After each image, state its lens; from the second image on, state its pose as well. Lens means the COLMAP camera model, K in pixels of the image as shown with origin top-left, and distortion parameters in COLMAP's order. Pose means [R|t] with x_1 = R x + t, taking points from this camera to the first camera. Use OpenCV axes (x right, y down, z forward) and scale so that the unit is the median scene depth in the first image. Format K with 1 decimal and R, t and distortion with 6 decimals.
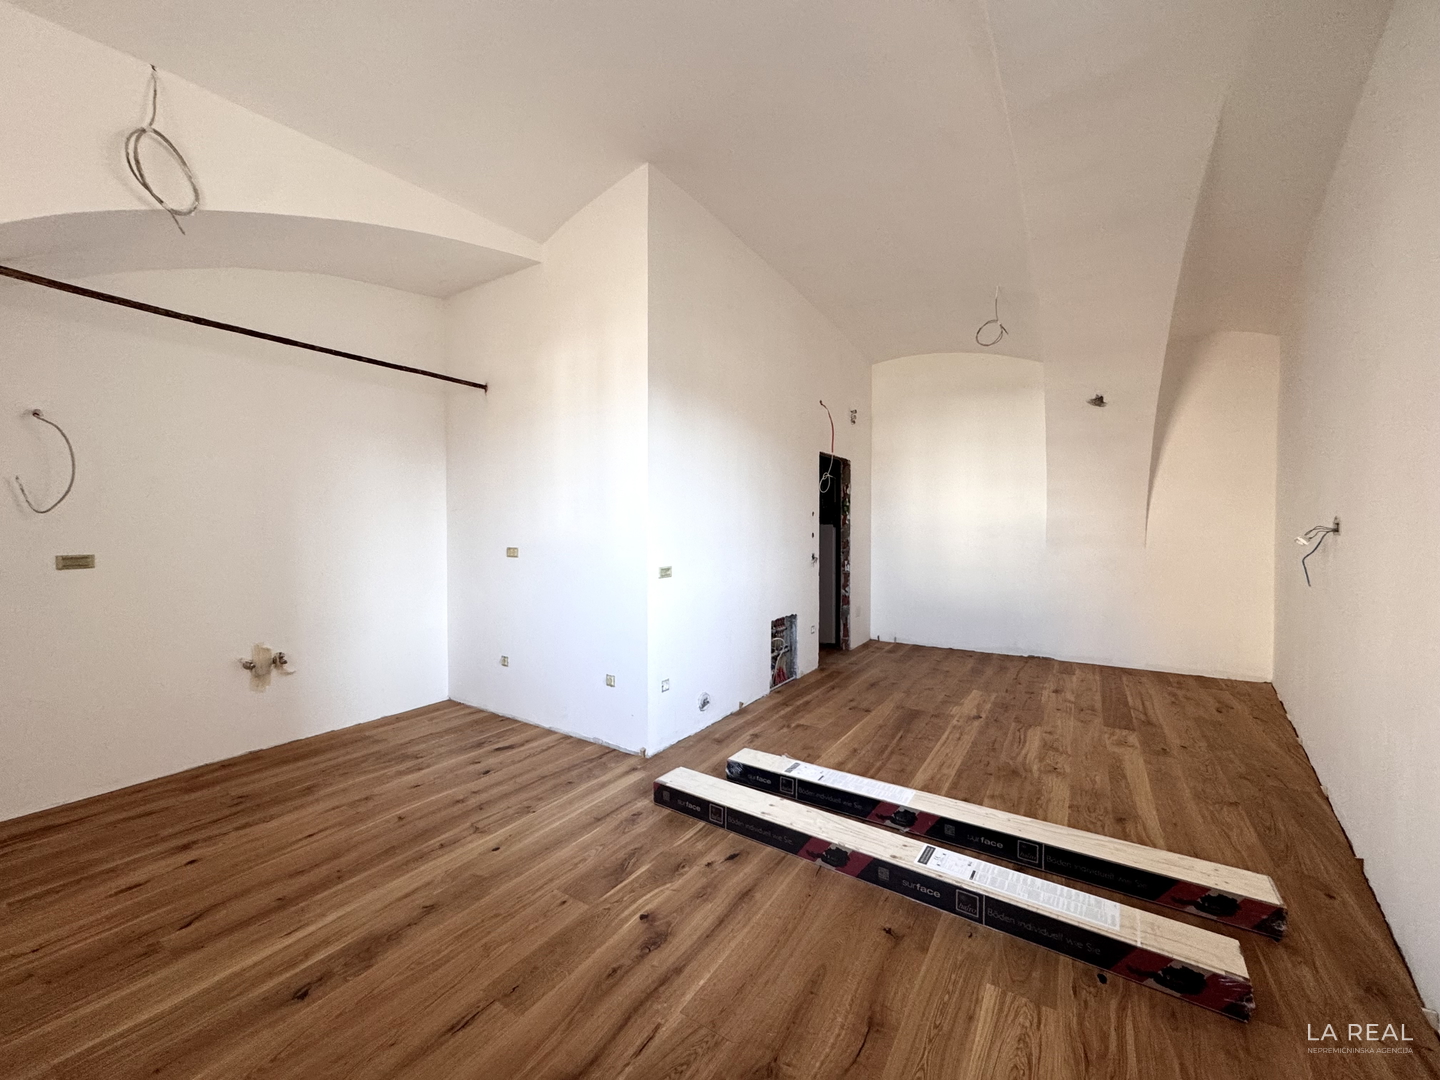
lens RADIAL K [[570.6, 0, 720.0], [0, 570.6, 540.0], [0, 0, 1]] dist [-0.002463, 0.000193]
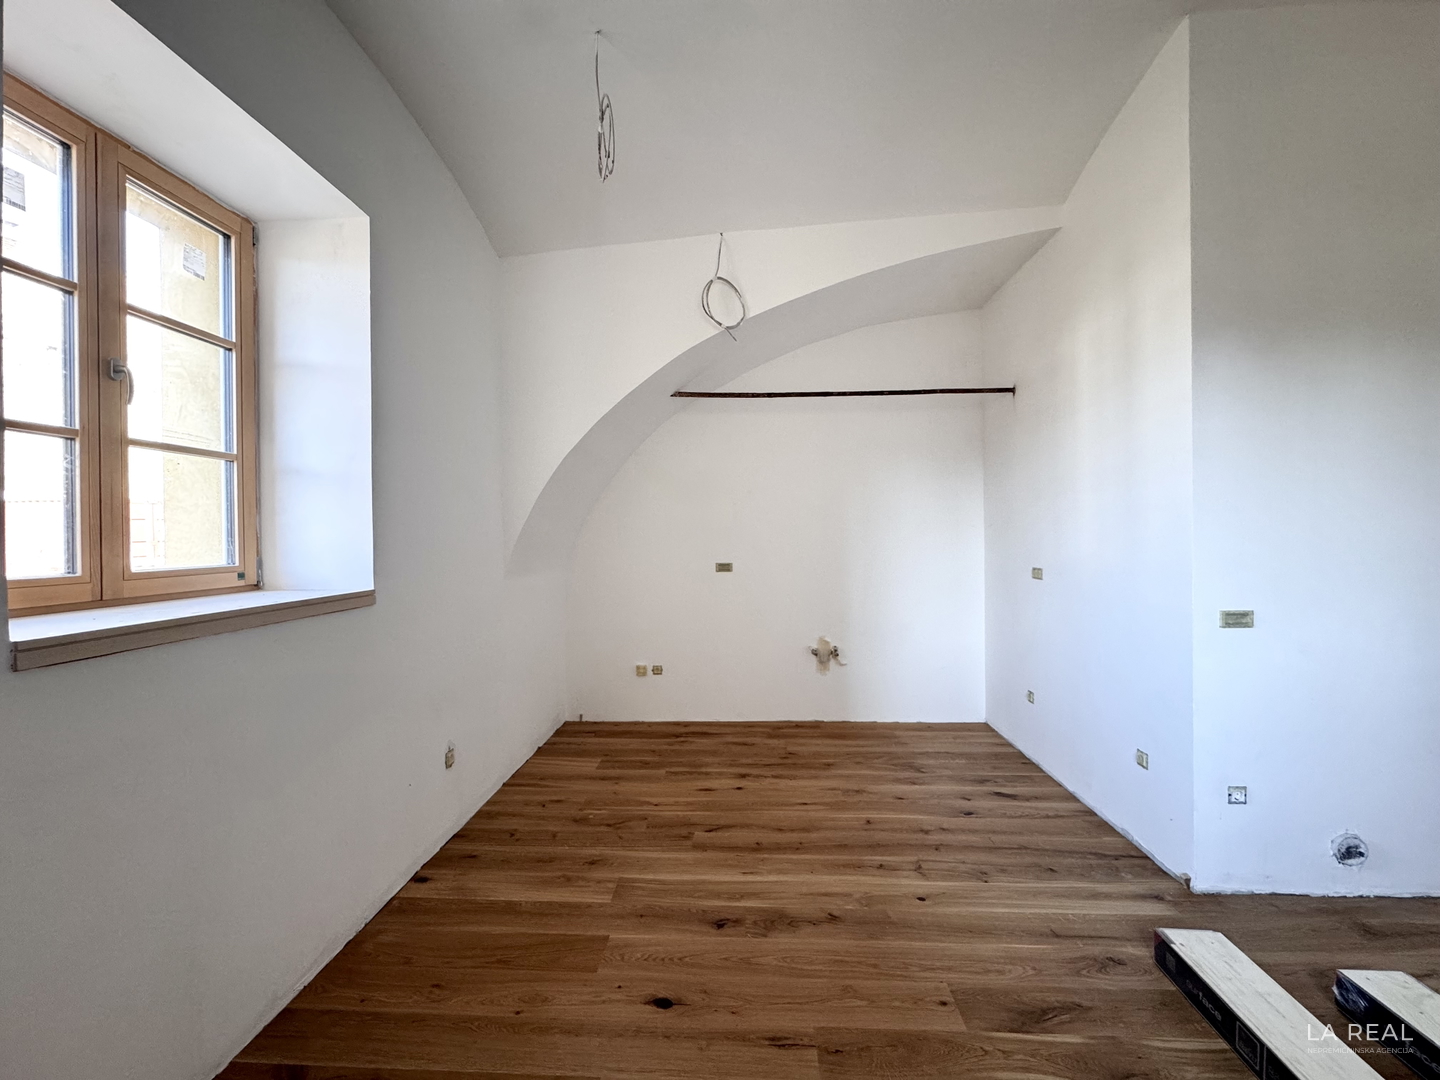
lens RADIAL K [[570.6, 0, 720.0], [0, 570.6, 540.0], [0, 0, 1]] dist [-0.002463, 0.000193]
pose [[0.495285, 0.001951, -0.868728, 0.214726], [-0.010886, 0.999933, -0.003960, -0.029533], [0.868662, 0.011418, 0.495273, 0.214848]]
